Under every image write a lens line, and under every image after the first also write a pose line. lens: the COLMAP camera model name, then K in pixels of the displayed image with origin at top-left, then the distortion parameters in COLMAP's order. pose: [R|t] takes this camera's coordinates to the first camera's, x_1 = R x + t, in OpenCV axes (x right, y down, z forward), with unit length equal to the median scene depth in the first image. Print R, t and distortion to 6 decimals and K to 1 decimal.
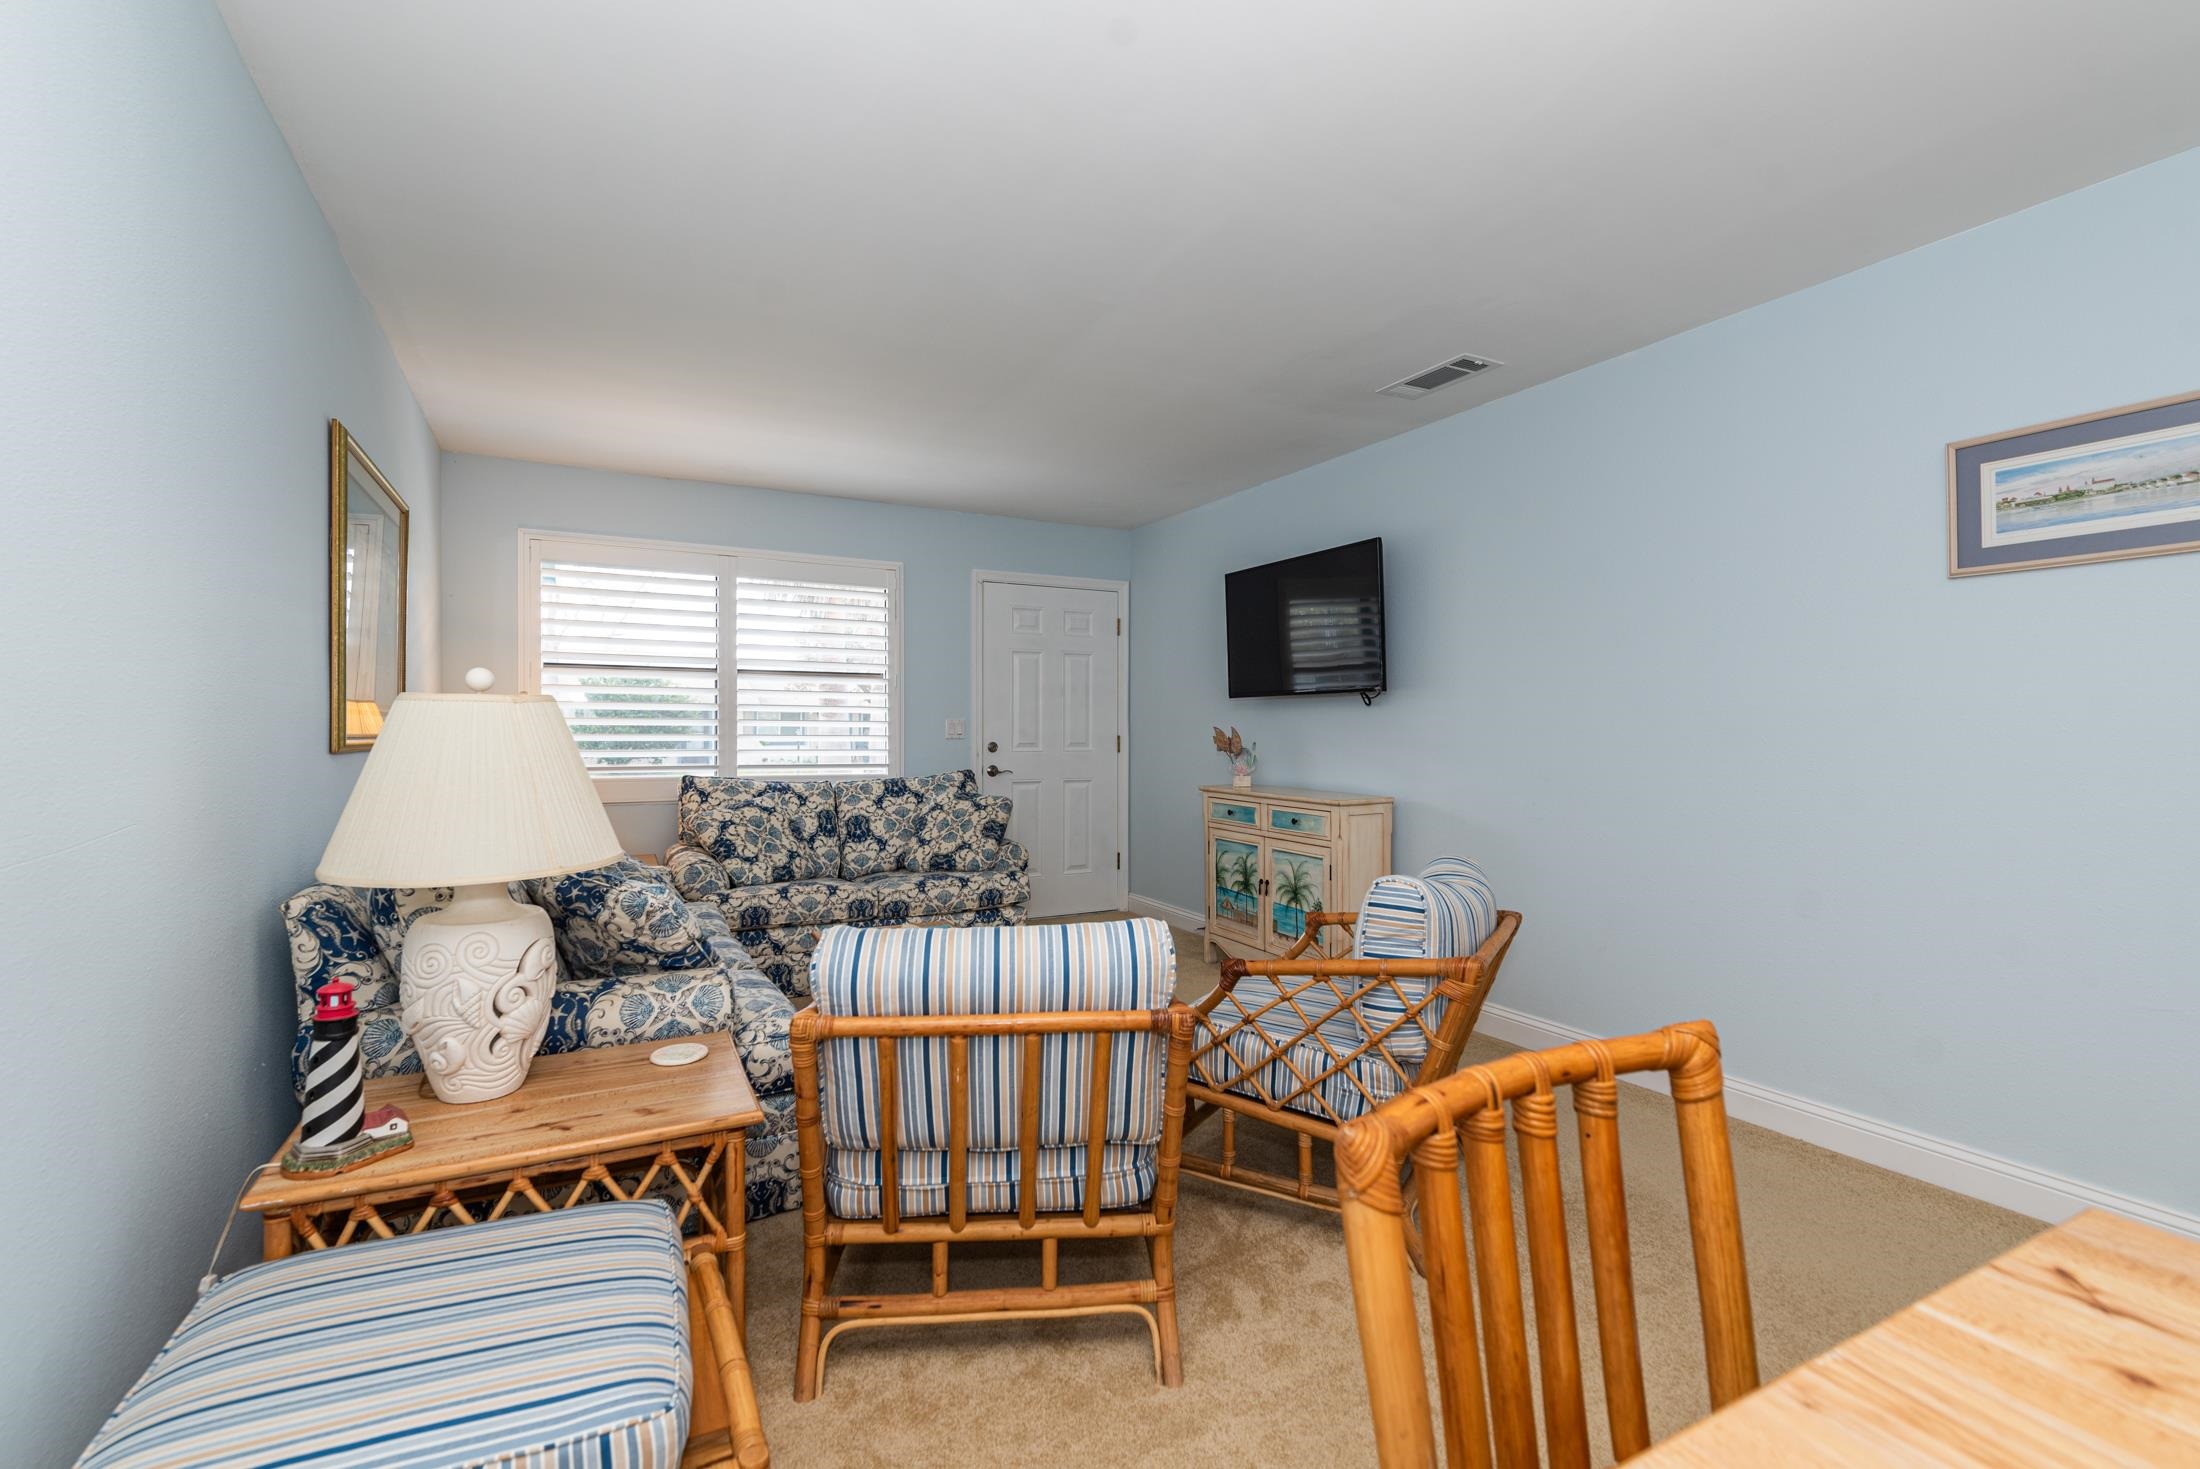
lens RADIAL K [[970.8, 0, 1088.7], [0, 970.8, 714.9], [0, 0, 1]] dist [0.000200, 0.000413]
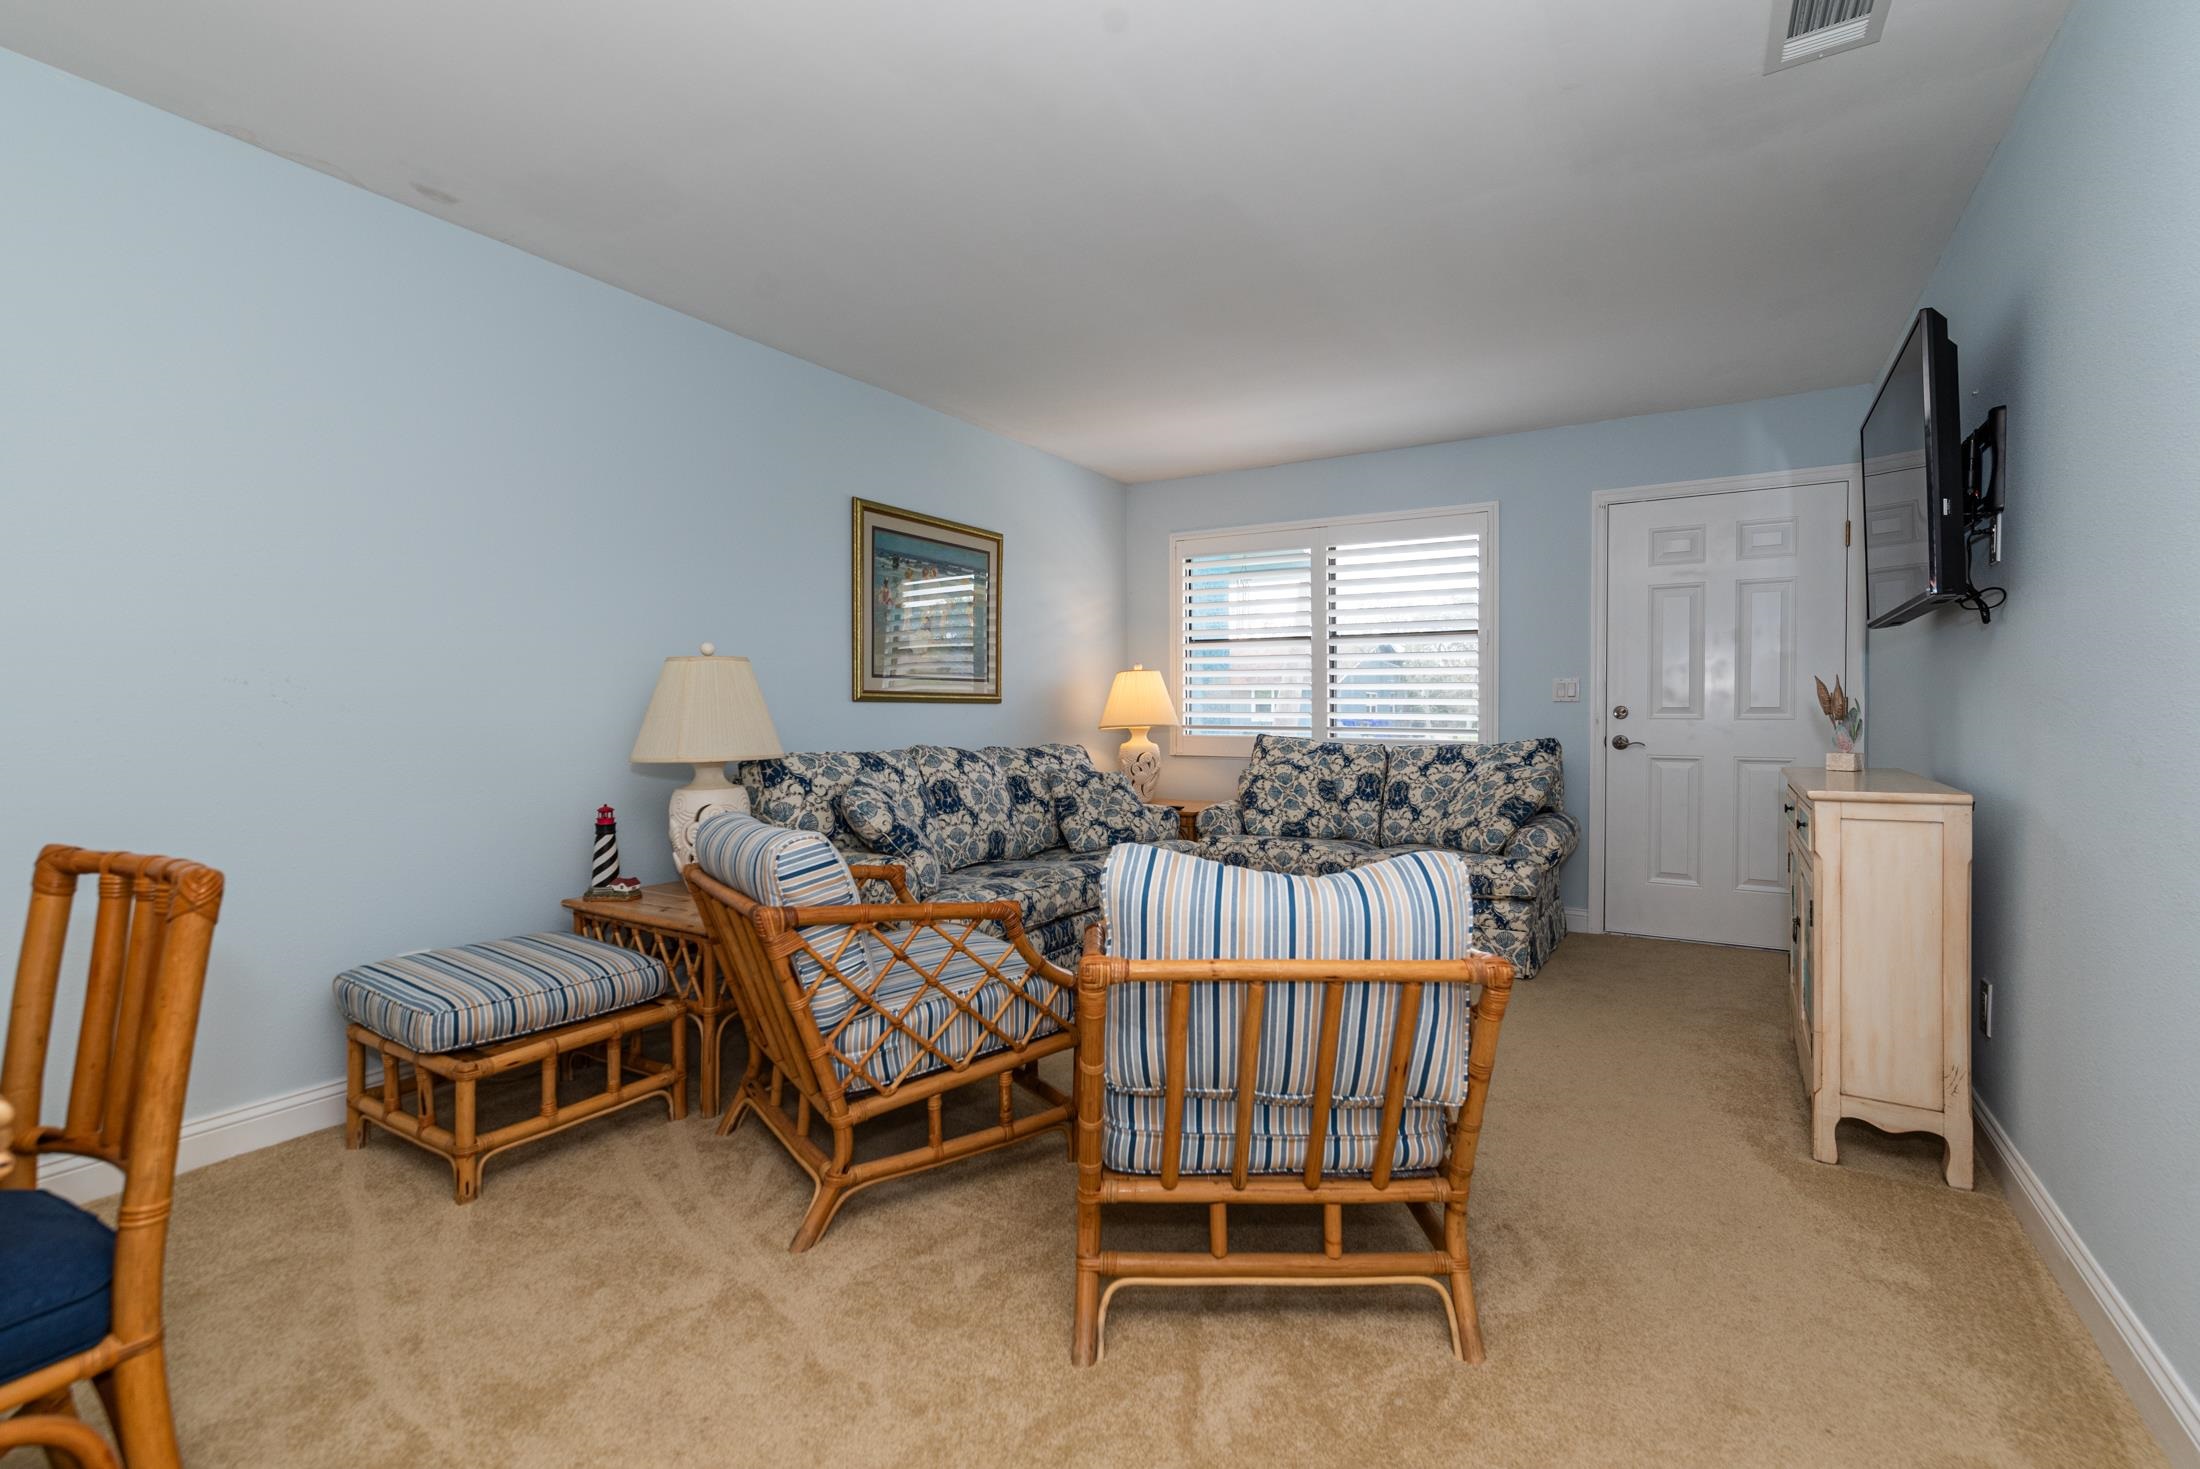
lens RADIAL K [[970.8, 0, 1088.7], [0, 970.8, 714.9], [0, 0, 1]] dist [0.000200, 0.000413]
pose [[0.499718, 0.004449, -0.866177, 0.433909], [0.011623, 0.999862, 0.011841, 0.024448], [0.866110, -0.015985, 0.499597, 0.269663]]
